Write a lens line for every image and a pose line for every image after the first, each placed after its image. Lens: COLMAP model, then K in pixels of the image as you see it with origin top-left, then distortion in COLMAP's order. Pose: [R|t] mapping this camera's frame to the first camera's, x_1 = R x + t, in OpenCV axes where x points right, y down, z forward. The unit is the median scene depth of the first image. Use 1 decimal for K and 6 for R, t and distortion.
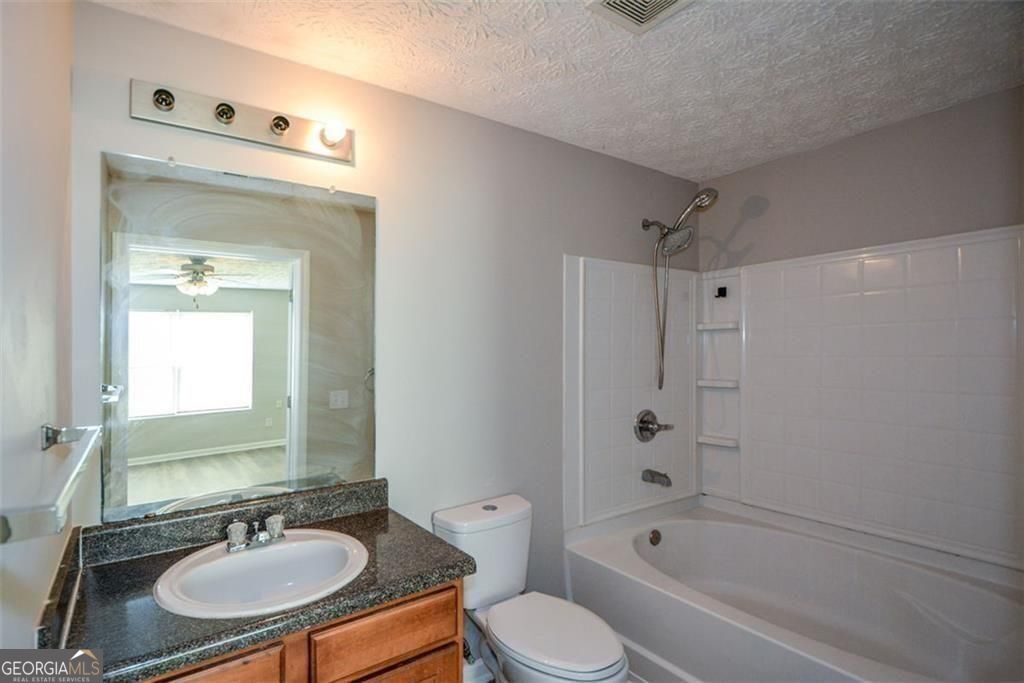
lens RADIAL K [[450.8, 0, 508.0], [0, 450.8, 356.6], [0, 0, 1]] dist [-0.001552, -0.000478]
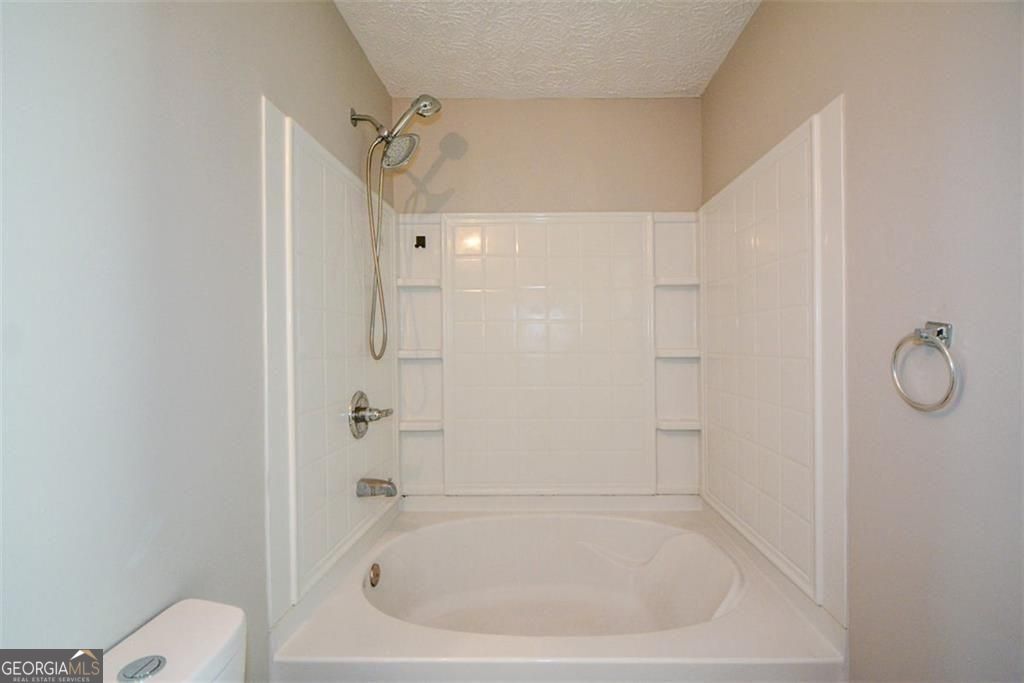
lens RADIAL K [[489.4, 0, 514.9], [0, 489.4, 346.3], [0, 0, 1]] dist [0.002522, 0.000226]
pose [[0.660950, -0.011946, 0.750335, -0.082102], [0.012226, 0.999912, 0.005150, 0.045167], [-0.750330, 0.005770, 0.661038, 0.307196]]
